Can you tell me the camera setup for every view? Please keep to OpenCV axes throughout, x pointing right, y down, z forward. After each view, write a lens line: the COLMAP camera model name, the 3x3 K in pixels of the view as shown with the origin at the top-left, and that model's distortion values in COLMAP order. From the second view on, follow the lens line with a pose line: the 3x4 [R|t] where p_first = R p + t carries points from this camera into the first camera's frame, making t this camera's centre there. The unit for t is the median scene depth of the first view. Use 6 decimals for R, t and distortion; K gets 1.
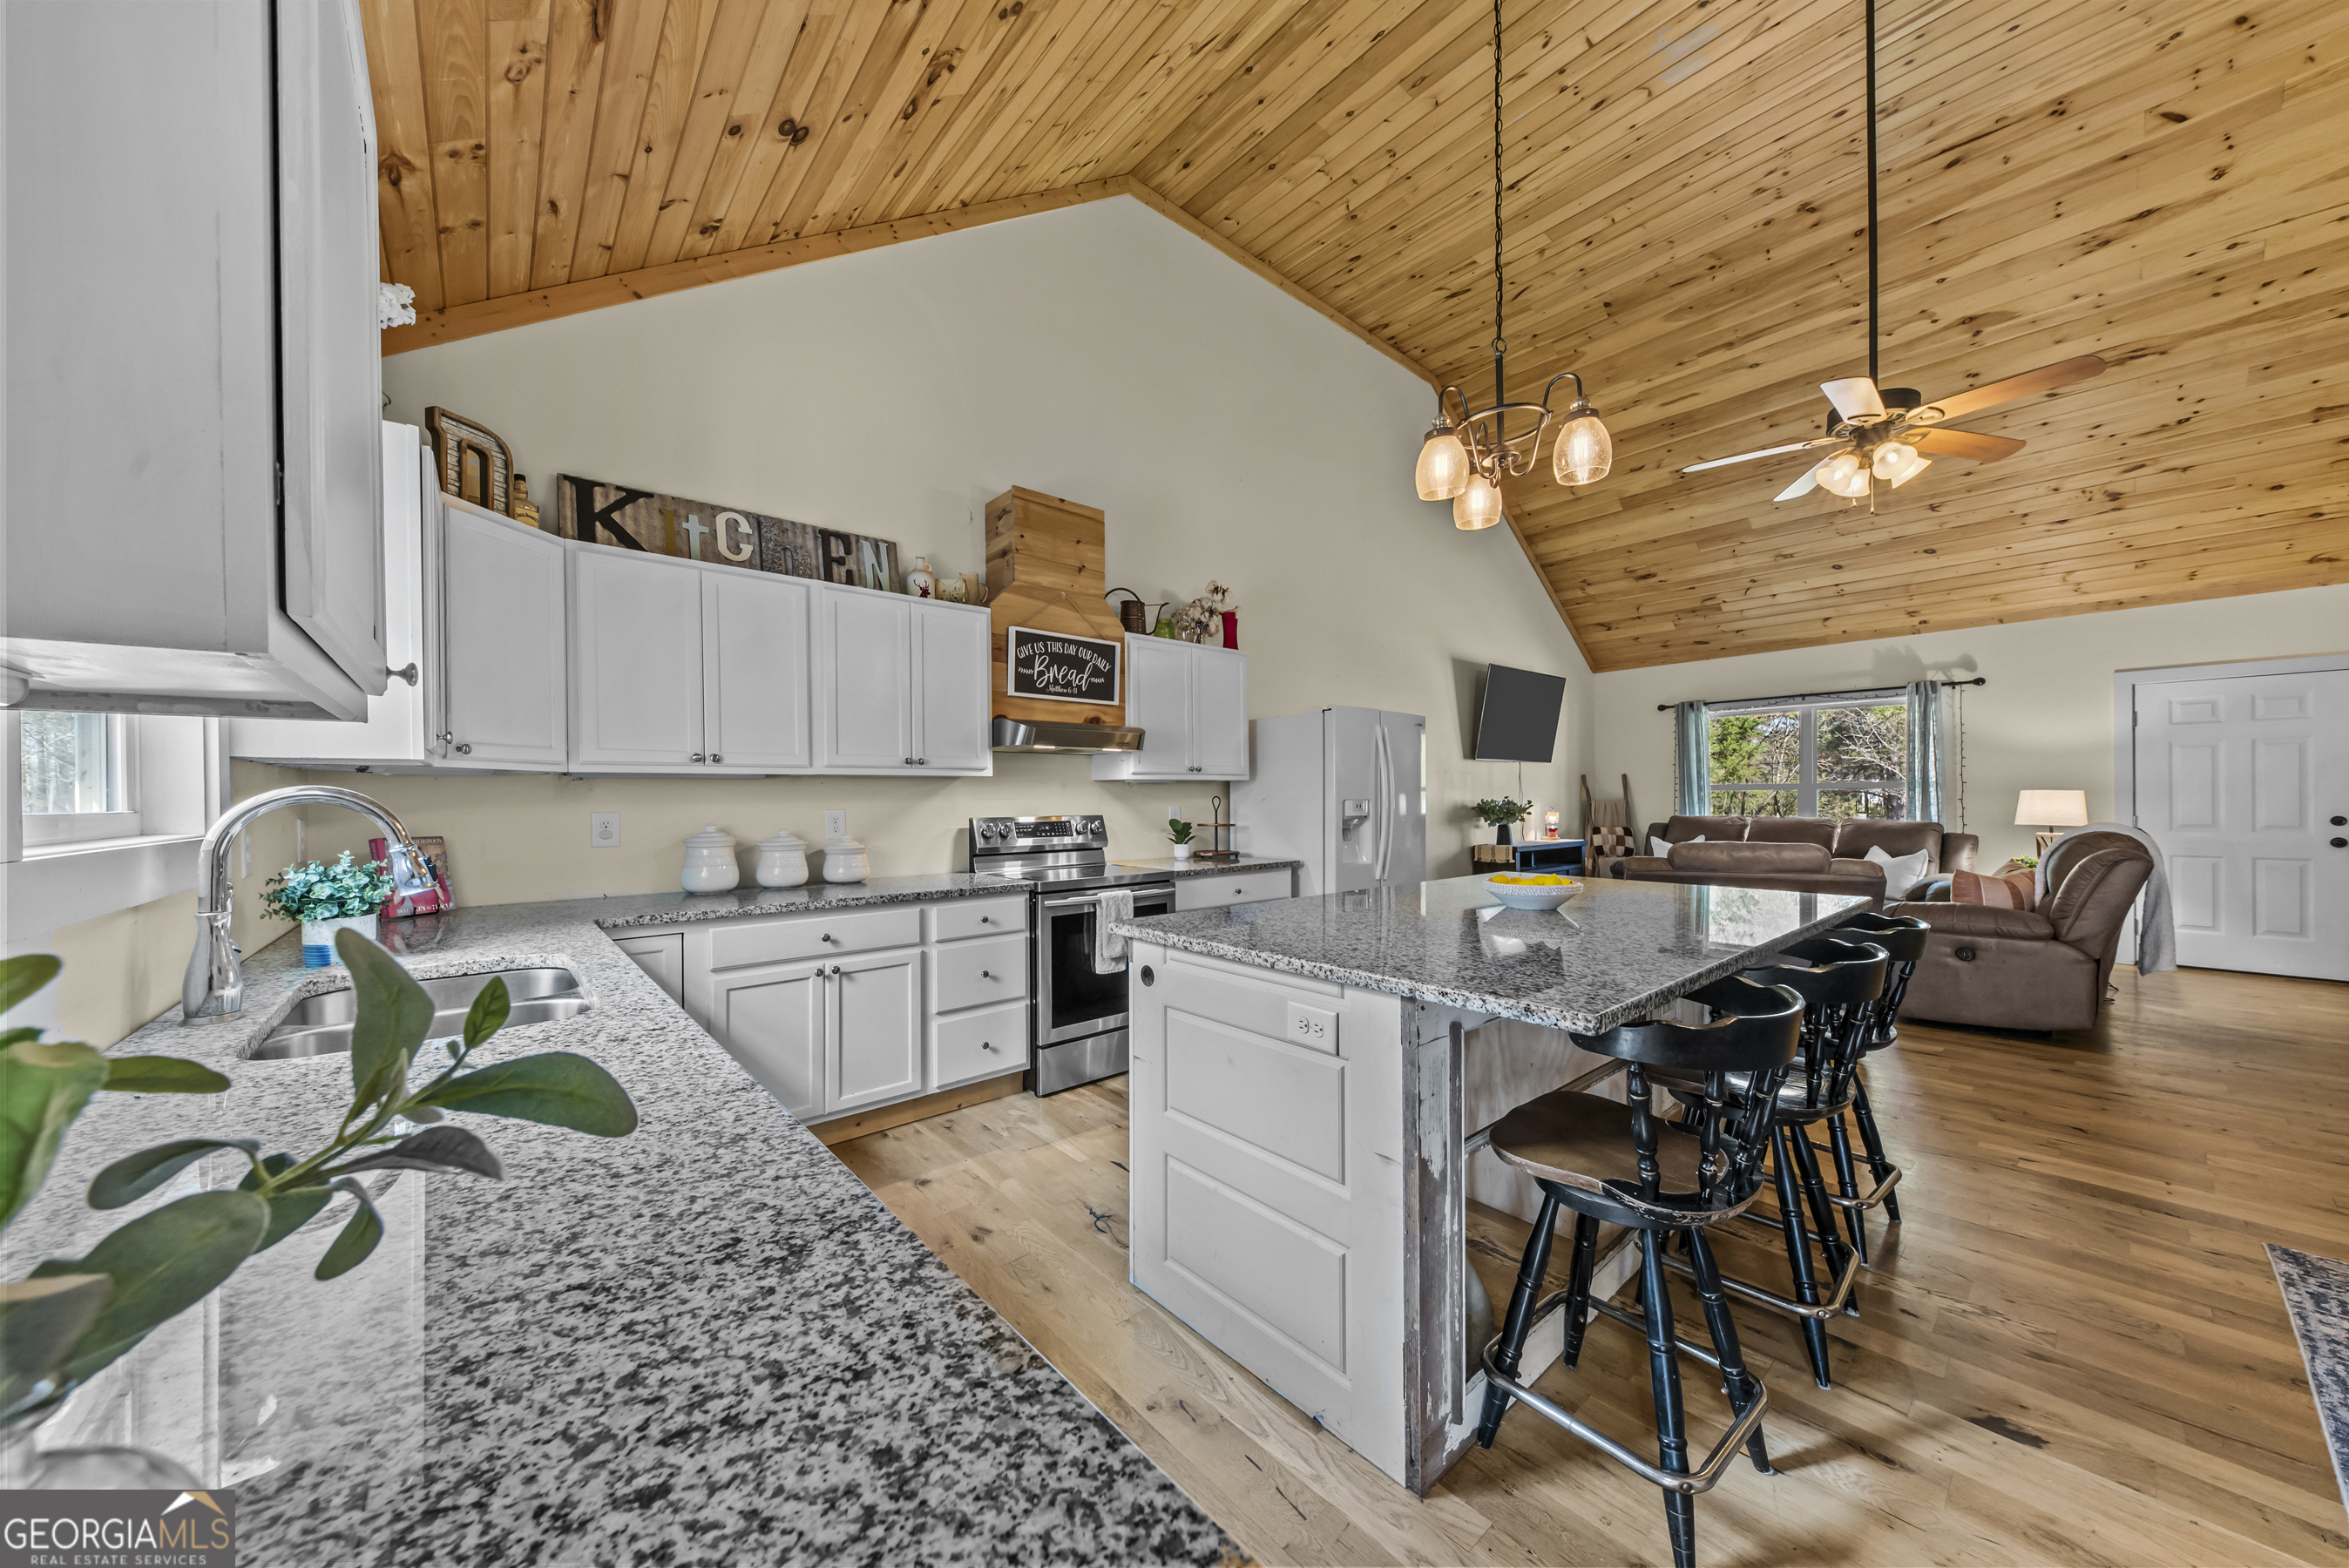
lens RADIAL K [[801.7, 0, 1162.4], [0, 801.7, 805.8], [0, 0, 1]] dist [-0.001283, -0.000962]
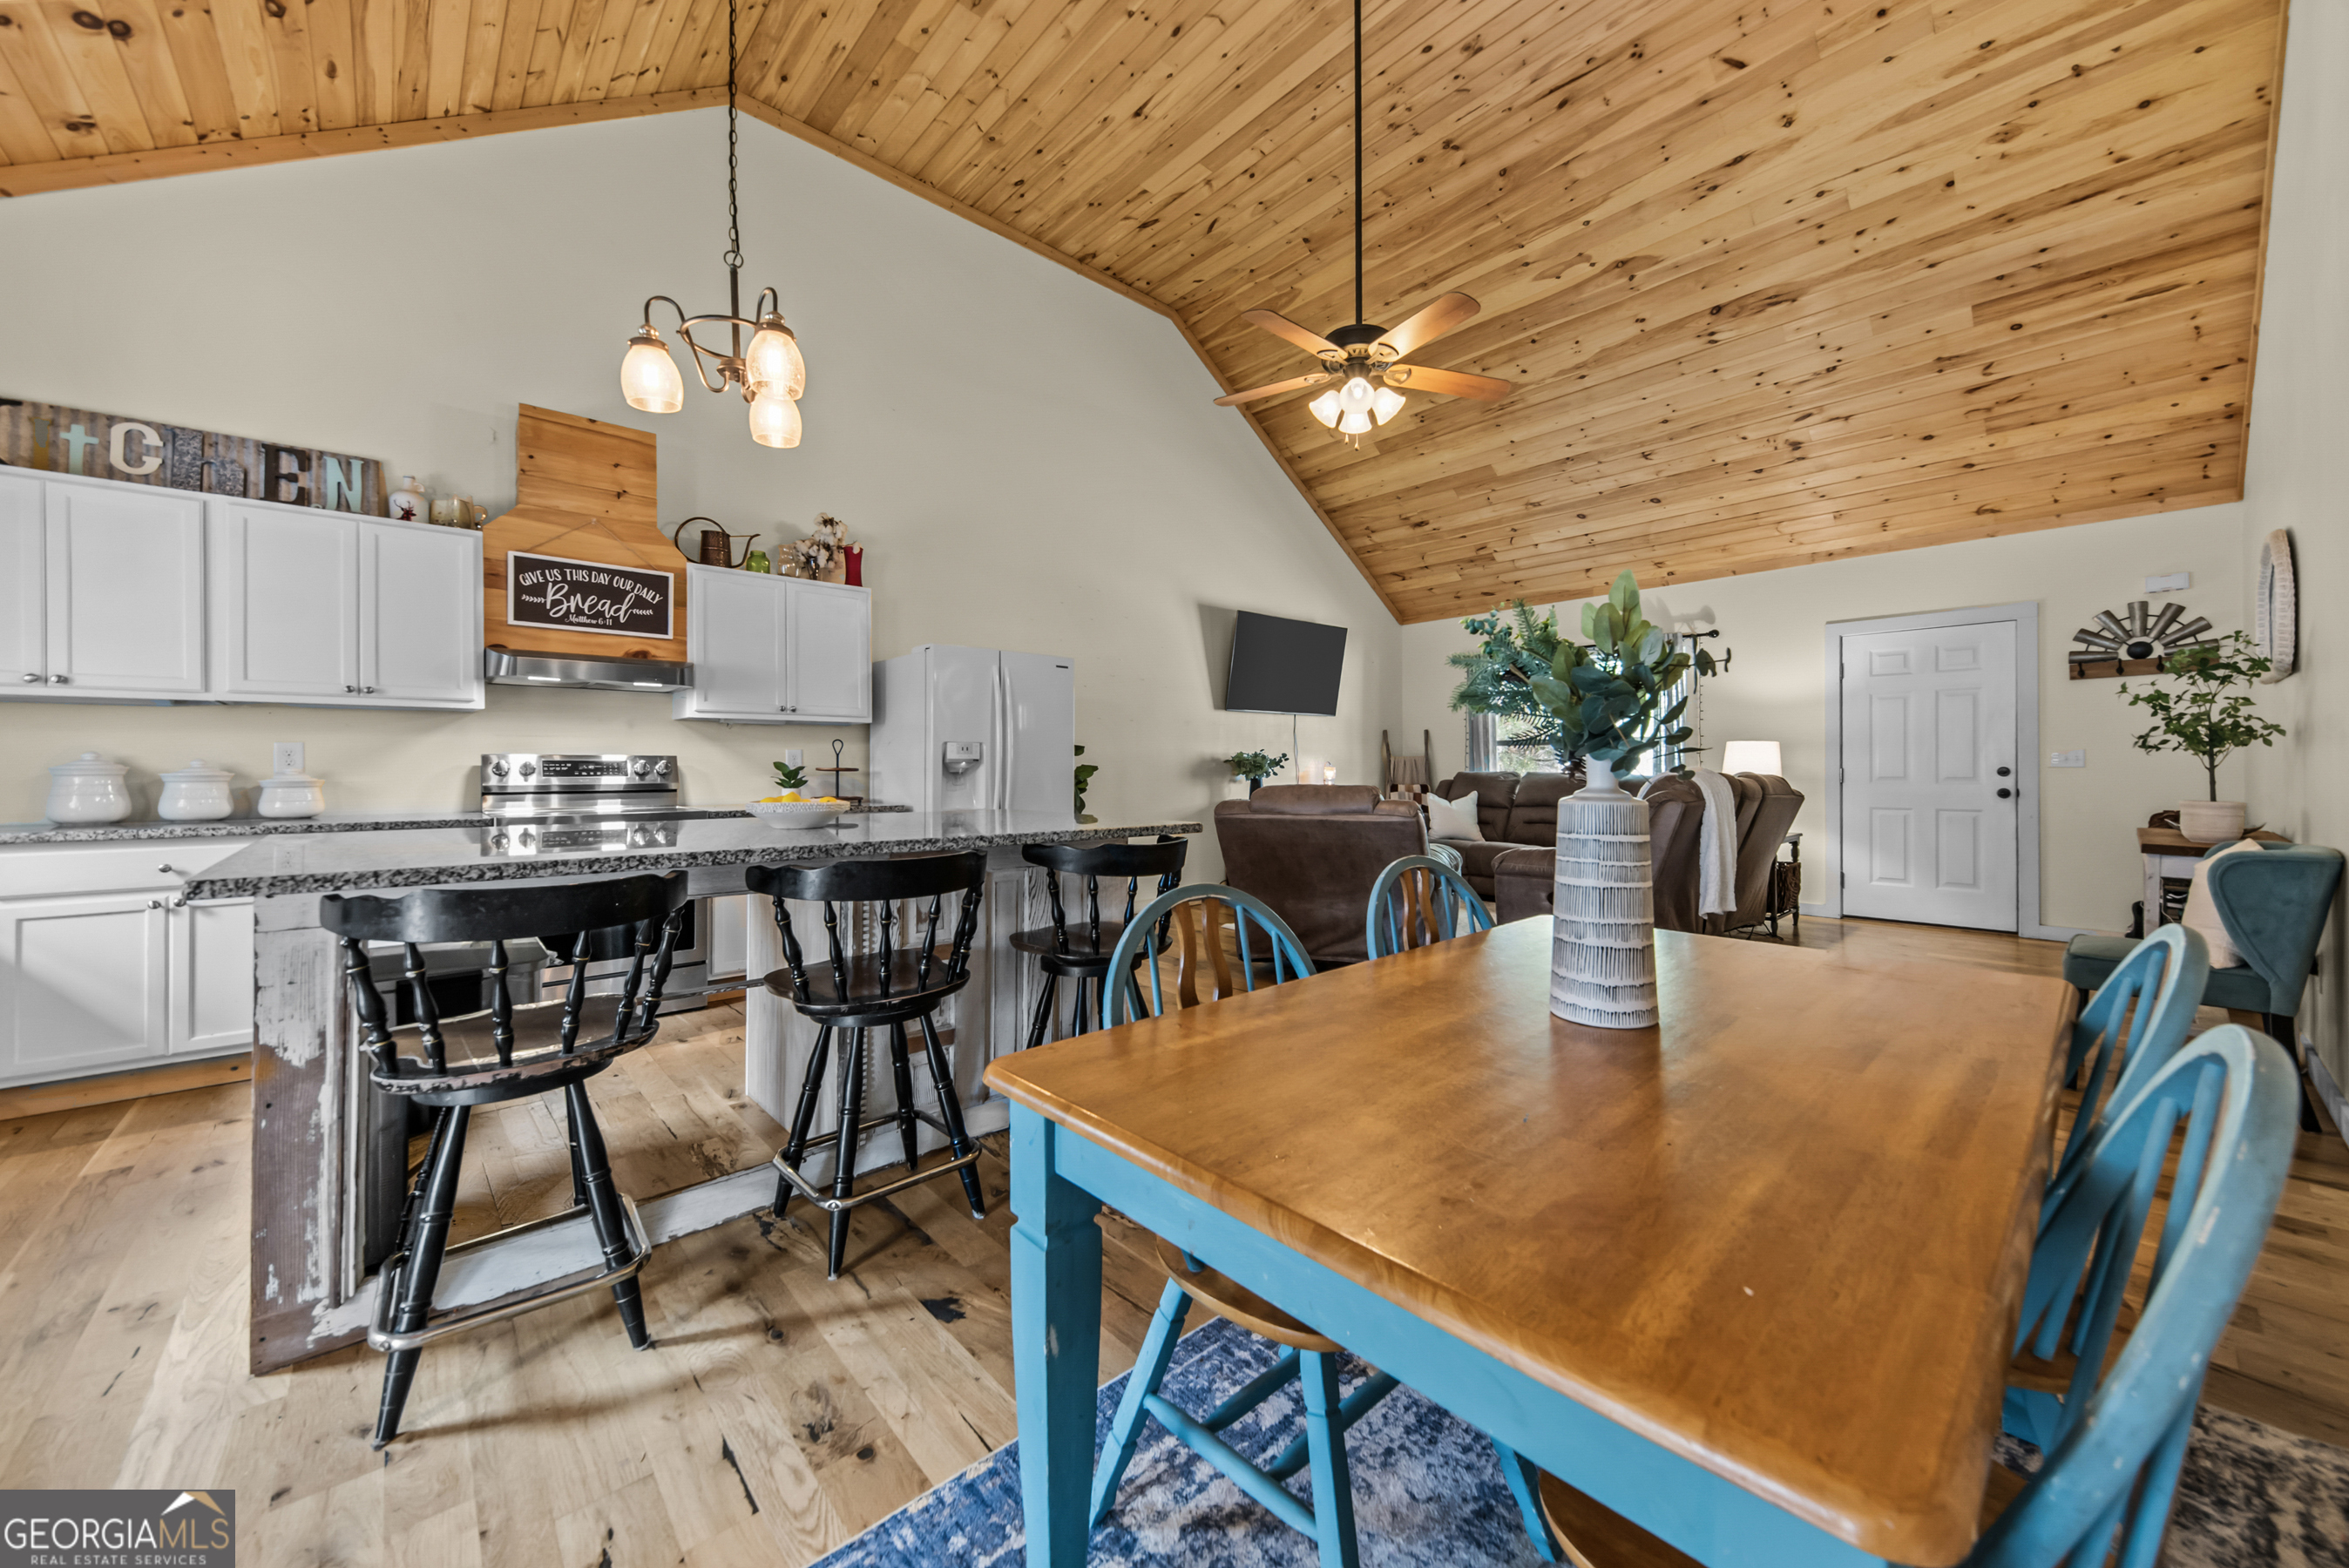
lens RADIAL K [[860.9, 0, 1193.1], [0, 860.9, 771.4], [0, 0, 1]] dist [0.002356, -0.002873]
pose [[0.999028, 0.003727, 0.043923, 0.456169], [-0.003479, 0.999978, -0.005716, 0.031525], [-0.043943, 0.005558, 0.999019, -0.043340]]
